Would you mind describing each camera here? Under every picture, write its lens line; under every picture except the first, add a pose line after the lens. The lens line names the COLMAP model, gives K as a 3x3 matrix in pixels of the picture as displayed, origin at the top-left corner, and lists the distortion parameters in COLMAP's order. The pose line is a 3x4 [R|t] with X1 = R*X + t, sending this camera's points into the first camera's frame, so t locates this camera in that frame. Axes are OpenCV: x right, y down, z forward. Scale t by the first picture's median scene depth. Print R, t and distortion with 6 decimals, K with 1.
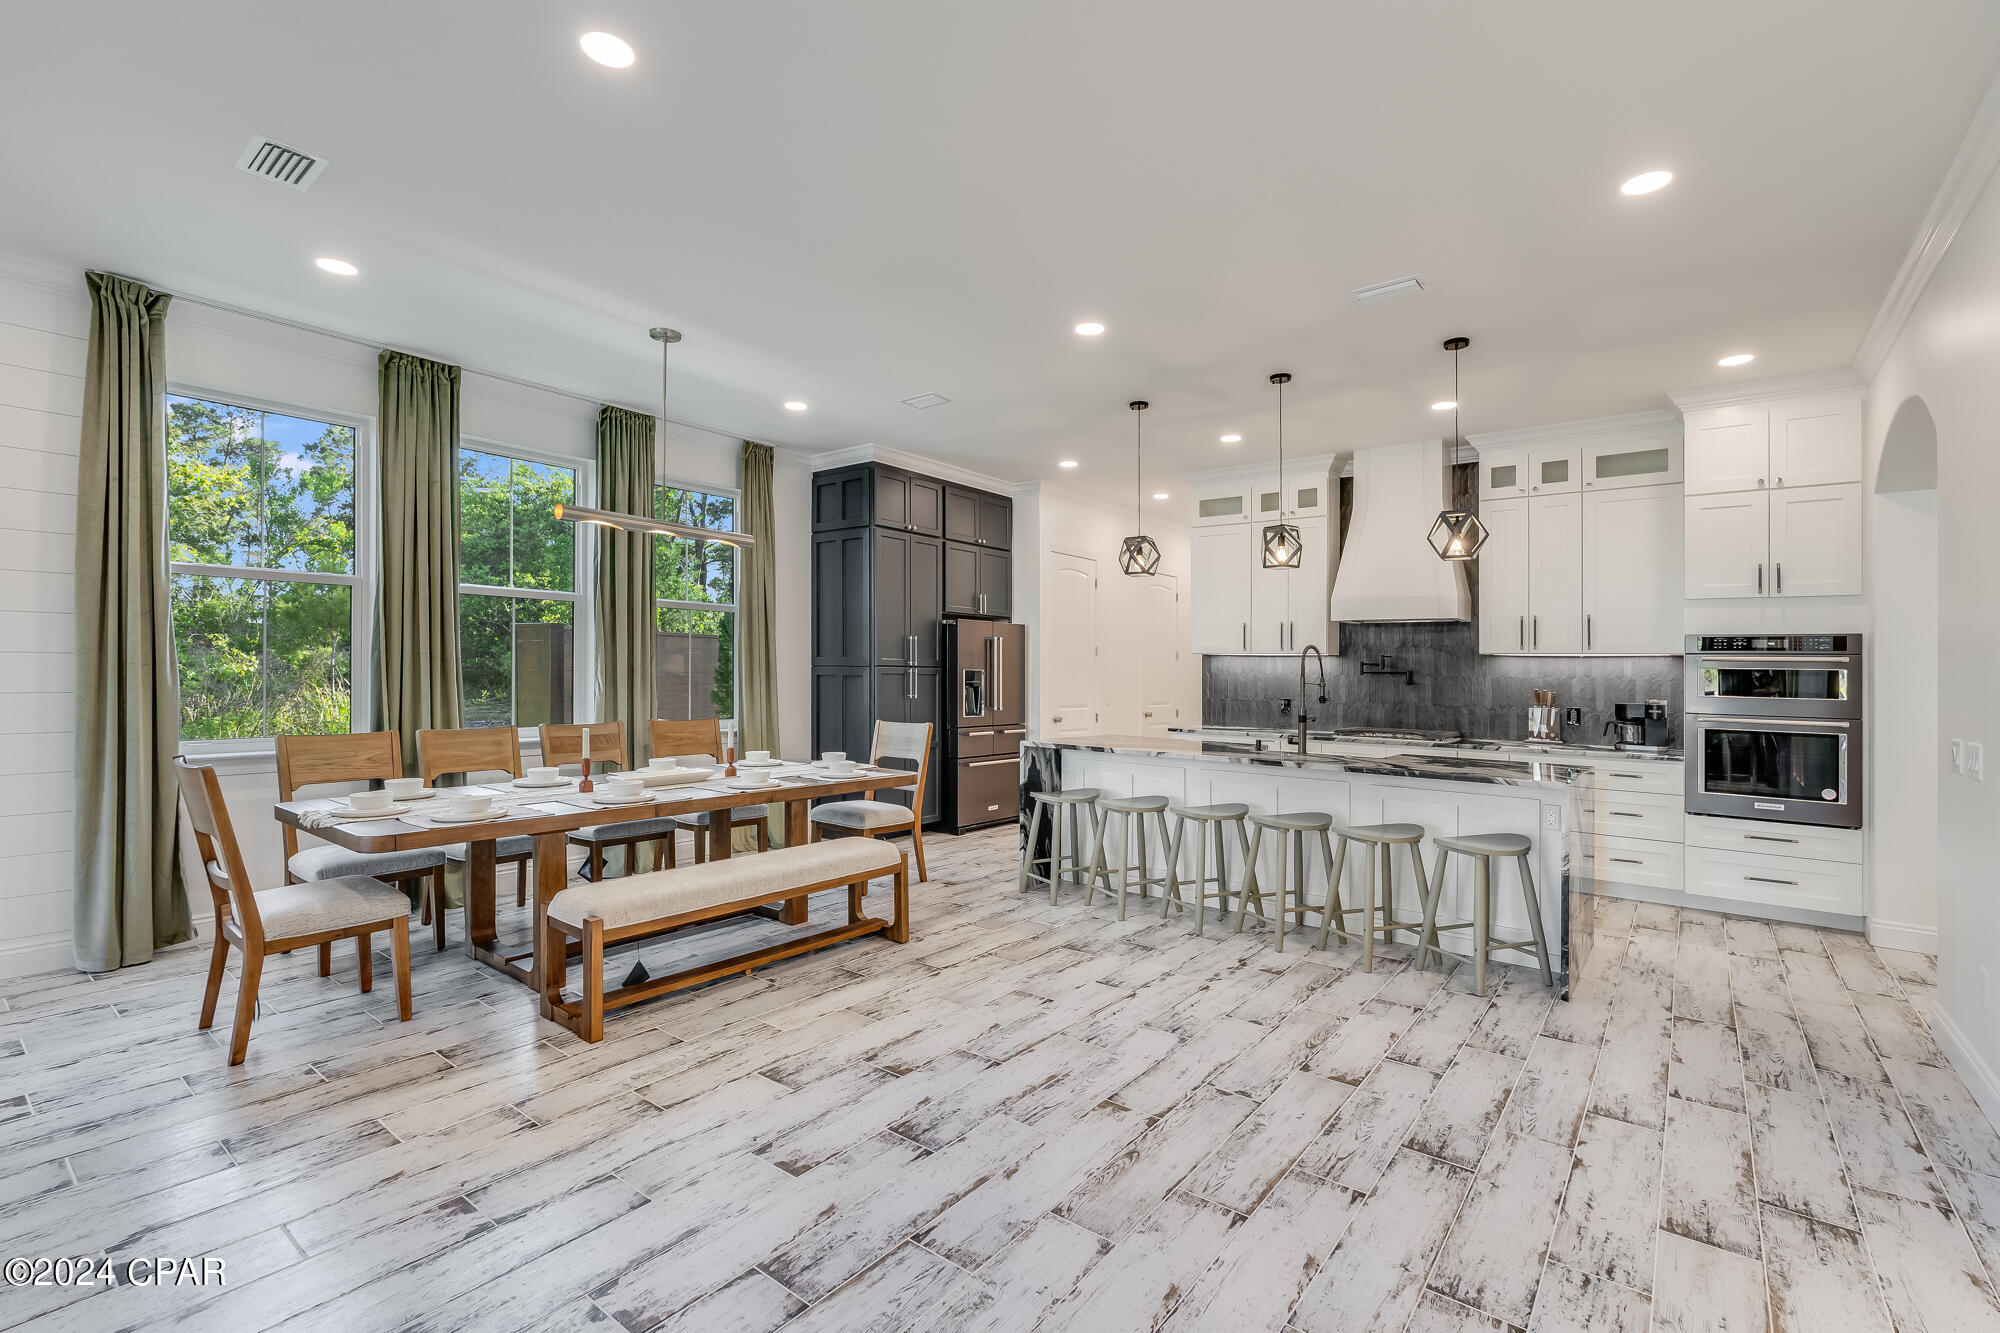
lens RADIAL K [[884.1, 0, 1000.0], [0, 884.1, 666.5], [0, 0, 1]] dist [-0.001157, -0.000037]
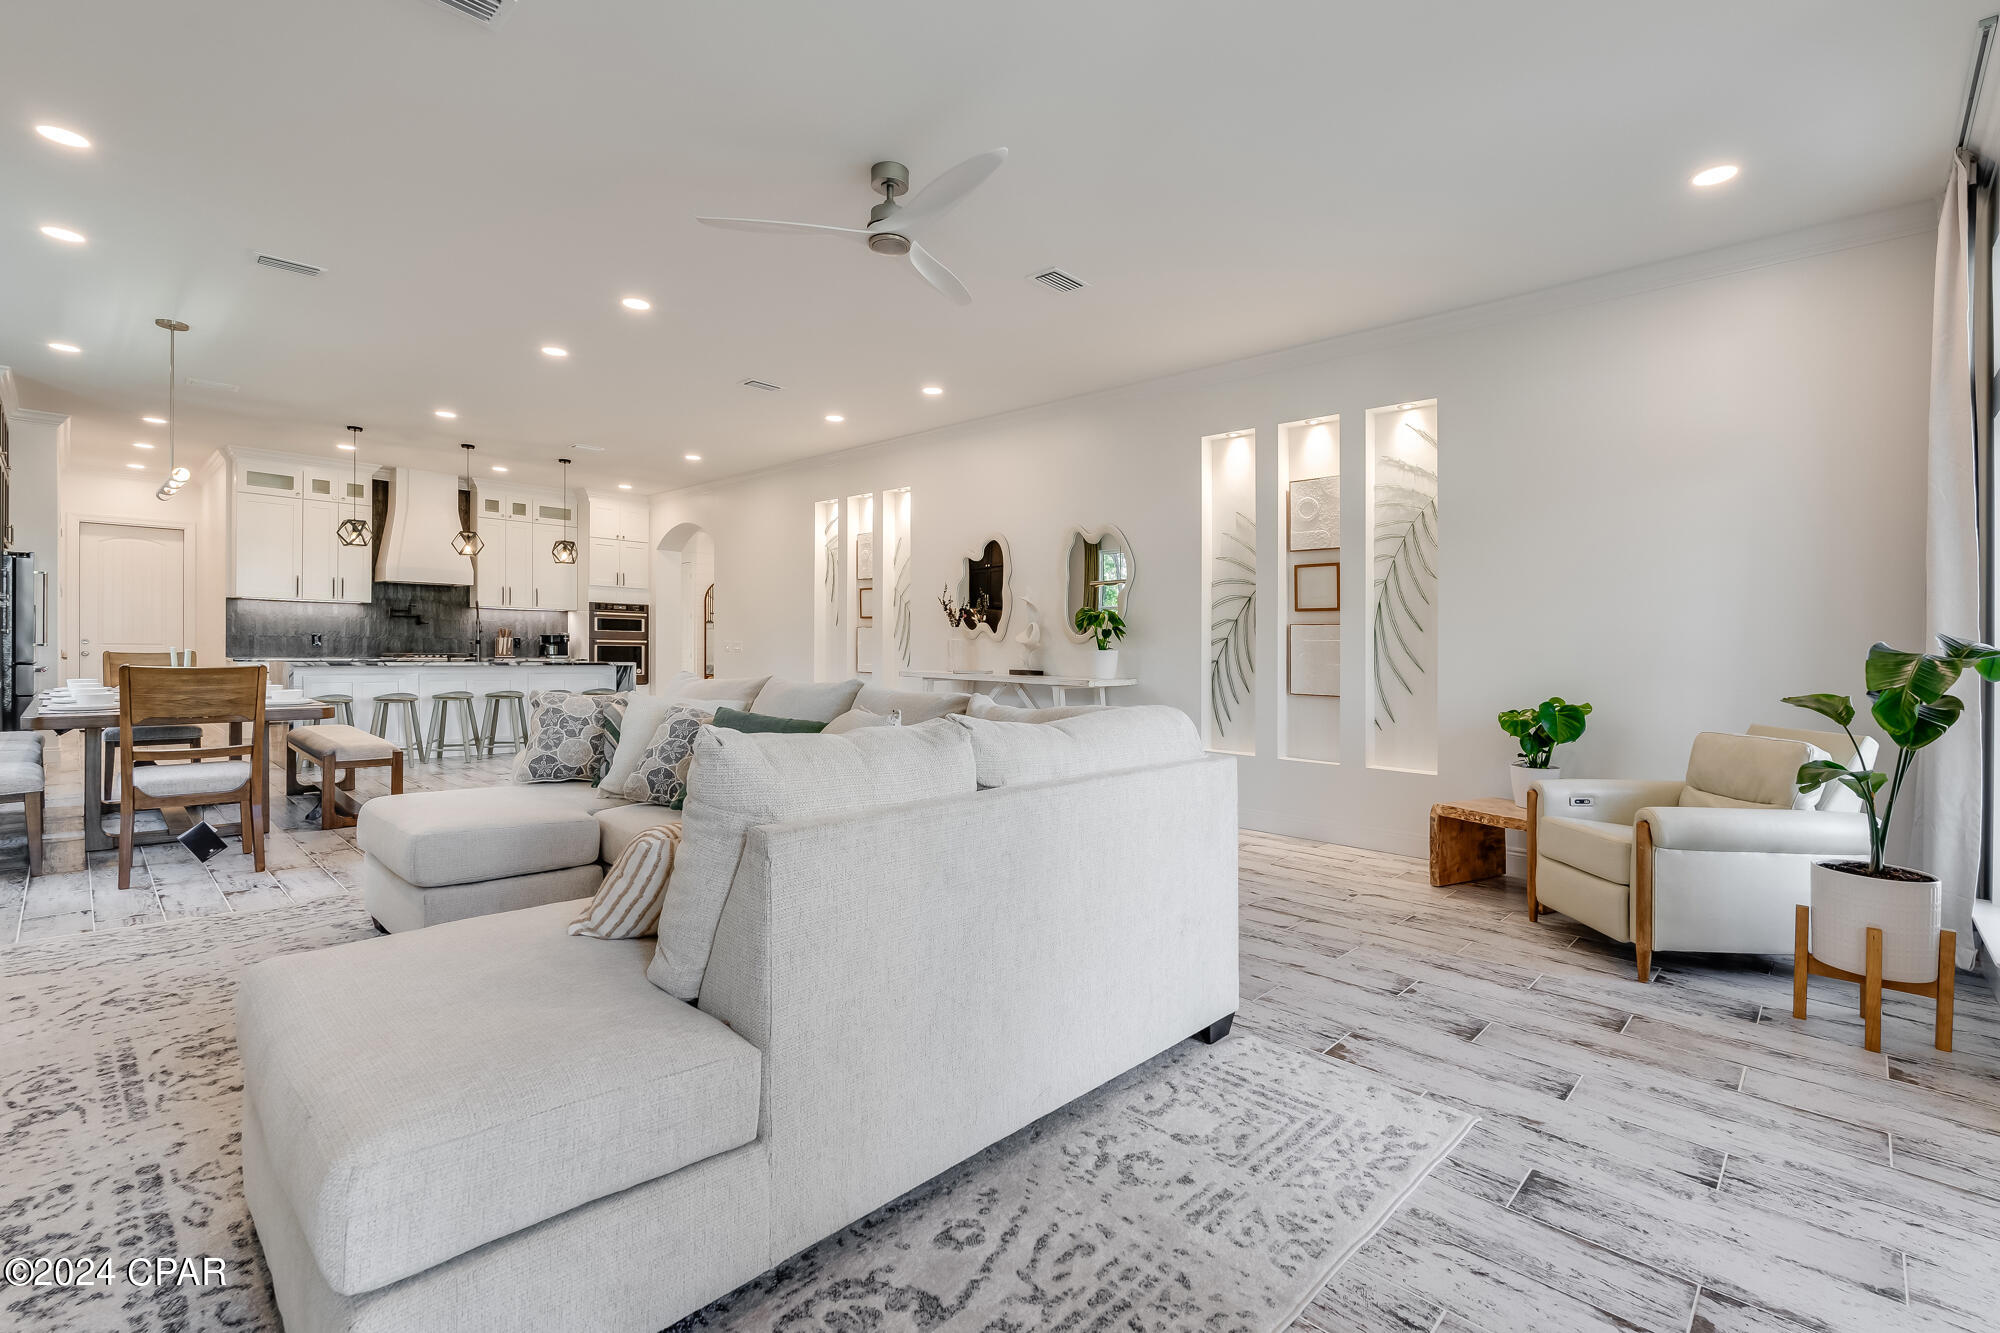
lens RADIAL K [[887.9, 0, 1004.7], [0, 887.9, 646.2], [0, 0, 1]] dist [-0.003042, -0.000440]
pose [[0.113148, -0.011844, 0.993508, -1.076541], [-0.020038, 0.999698, 0.014199, 0.018110], [-0.993376, -0.021515, 0.112876, -0.213097]]
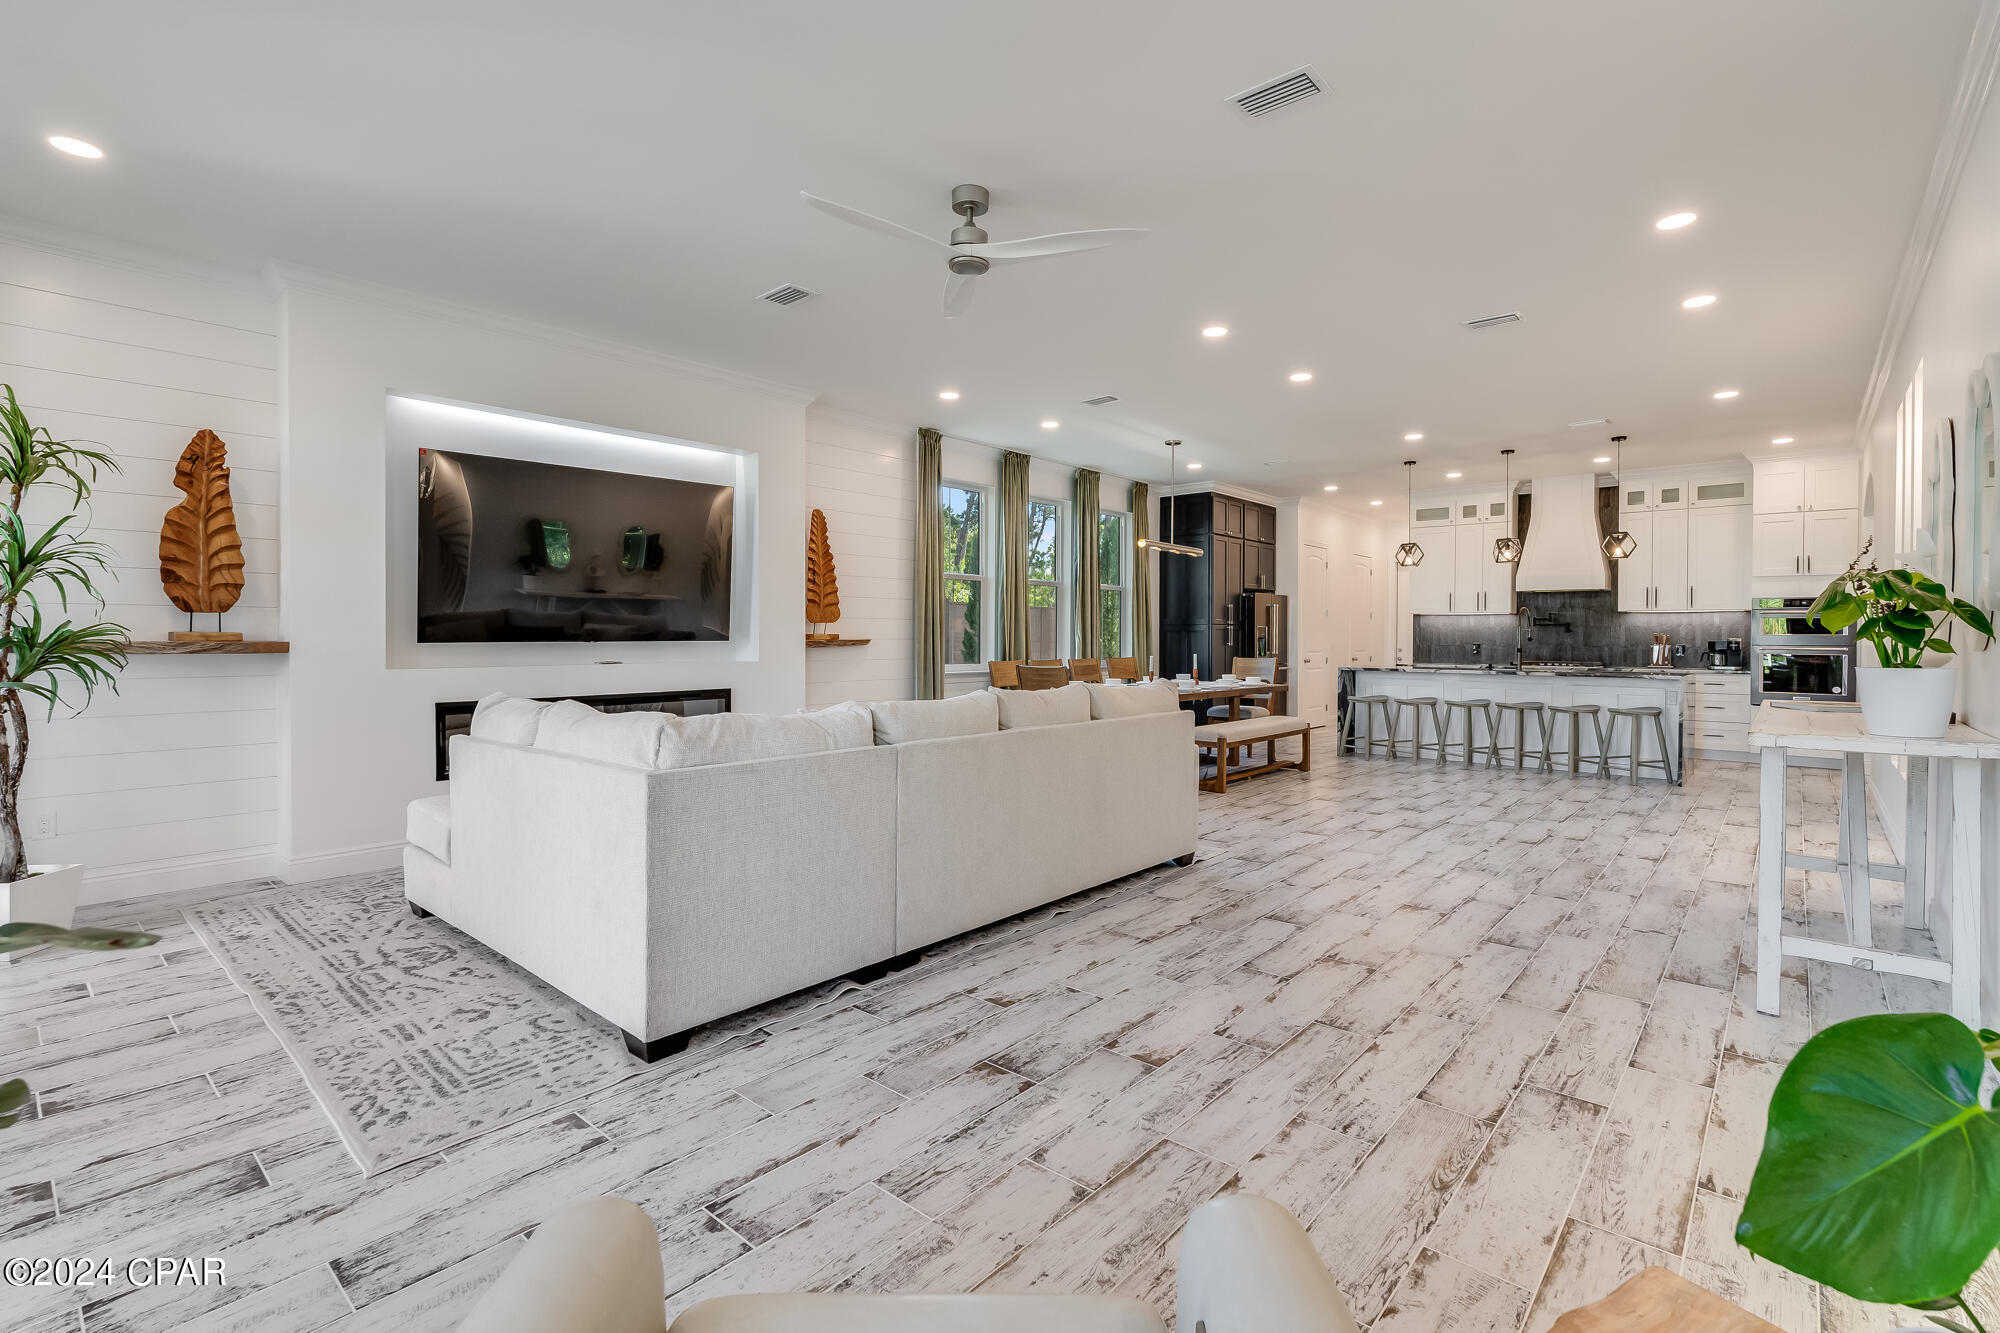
lens RADIAL K [[895.9, 0, 1007.5], [0, 895.9, 661.1], [0, 0, 1]] dist [-0.003033, -0.000696]
pose [[0.998345, -0.009638, -0.056696, -0.462078], [0.011411, 0.999454, 0.031022, 0.012842], [0.056366, -0.031617, 0.997909, -0.664037]]
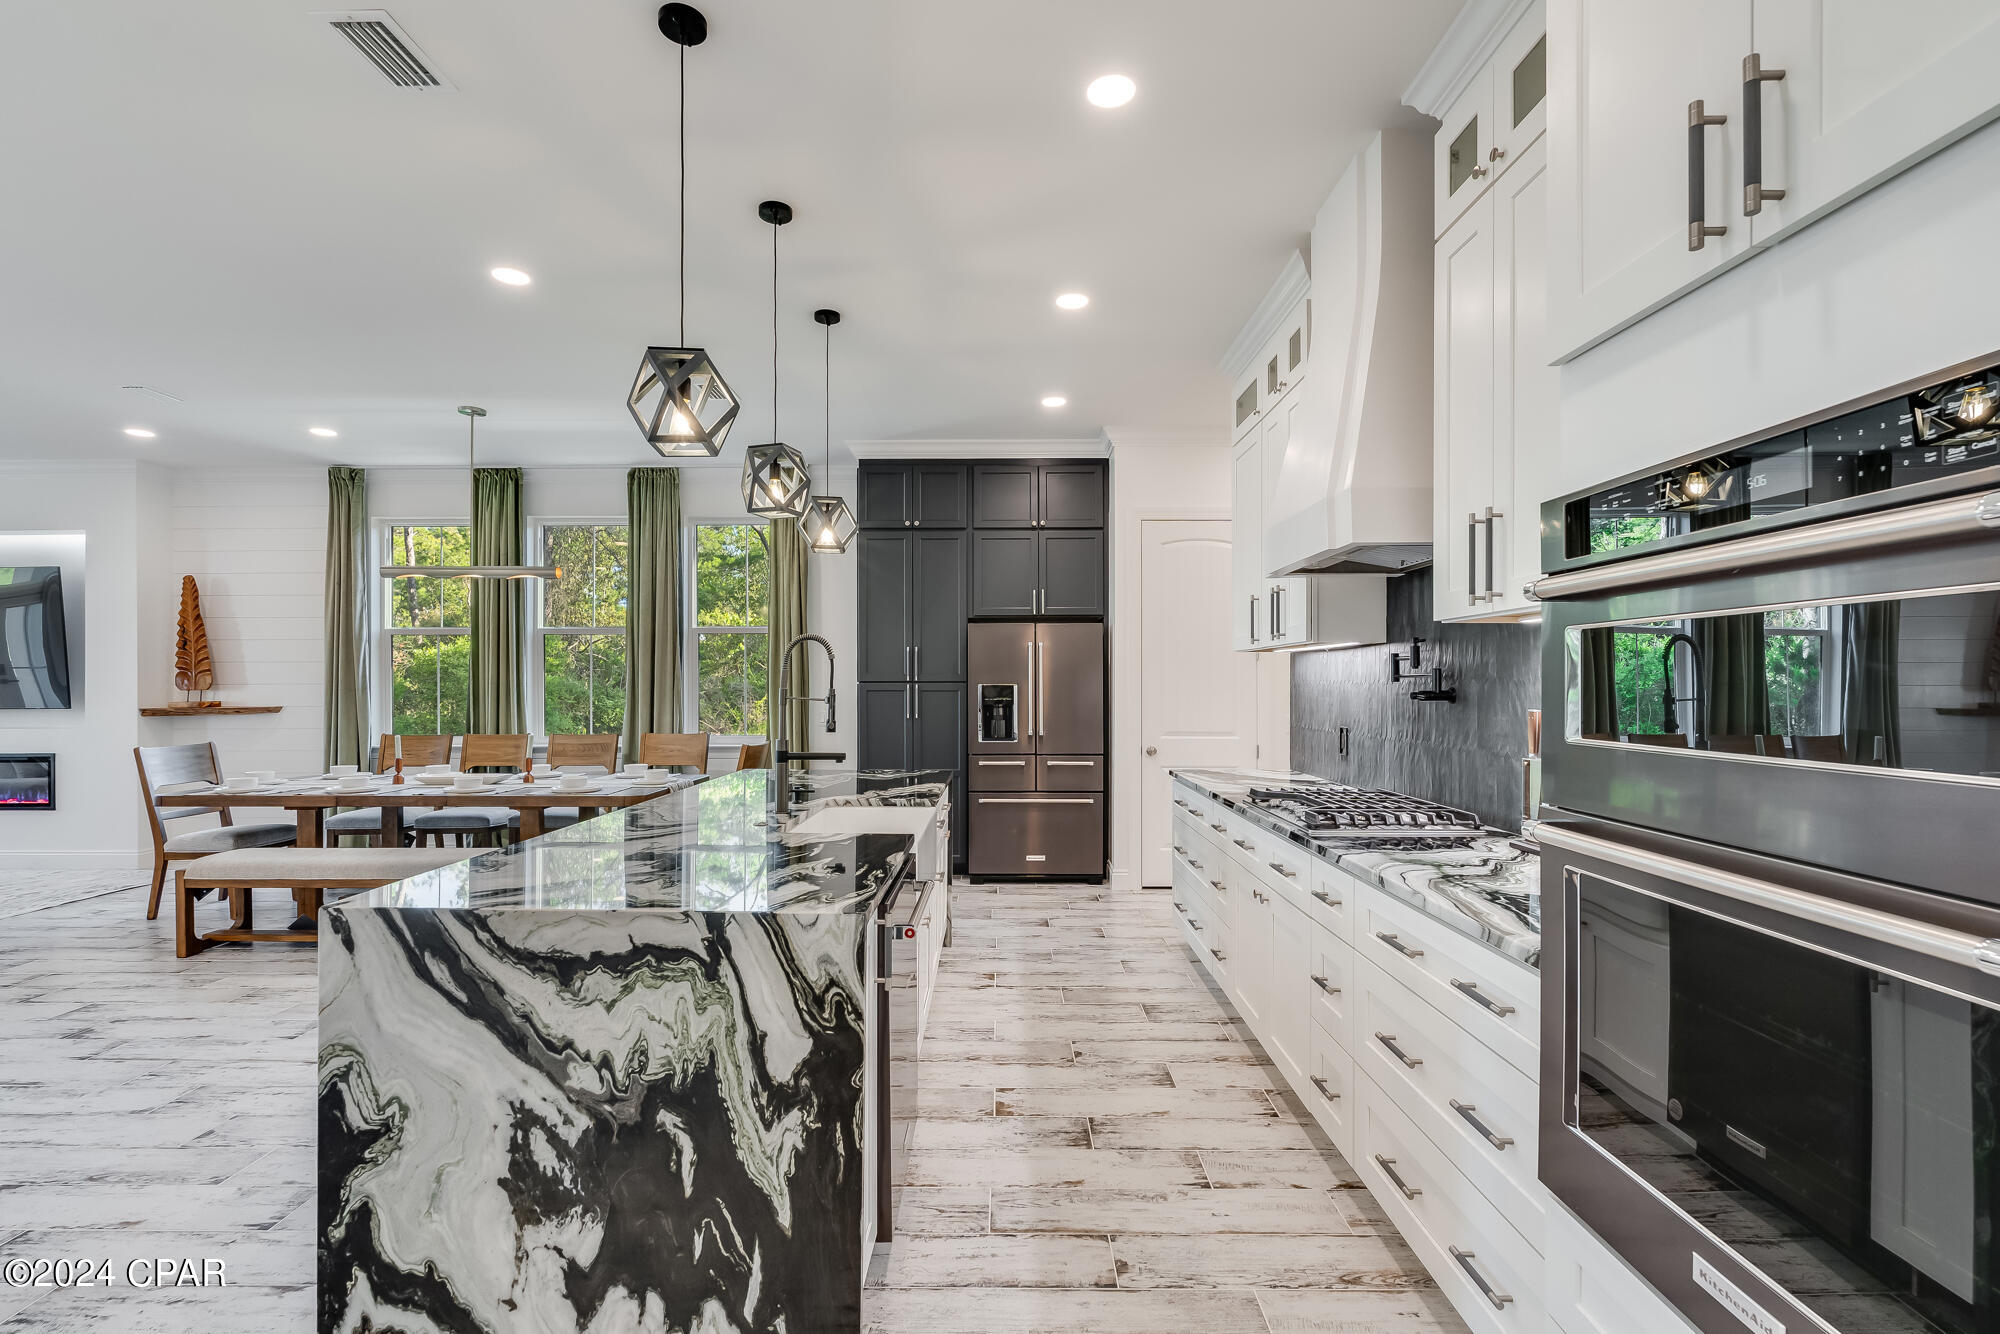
lens RADIAL K [[895.9, 0, 1007.5], [0, 895.9, 661.6], [0, 0, 1]] dist [-0.003033, -0.000696]
pose [[0.617976, -0.041846, -0.785083, 0.772539], [0.014664, 0.999022, -0.041706, 0.023224], [0.786060, 0.014261, 0.617985, 0.616443]]
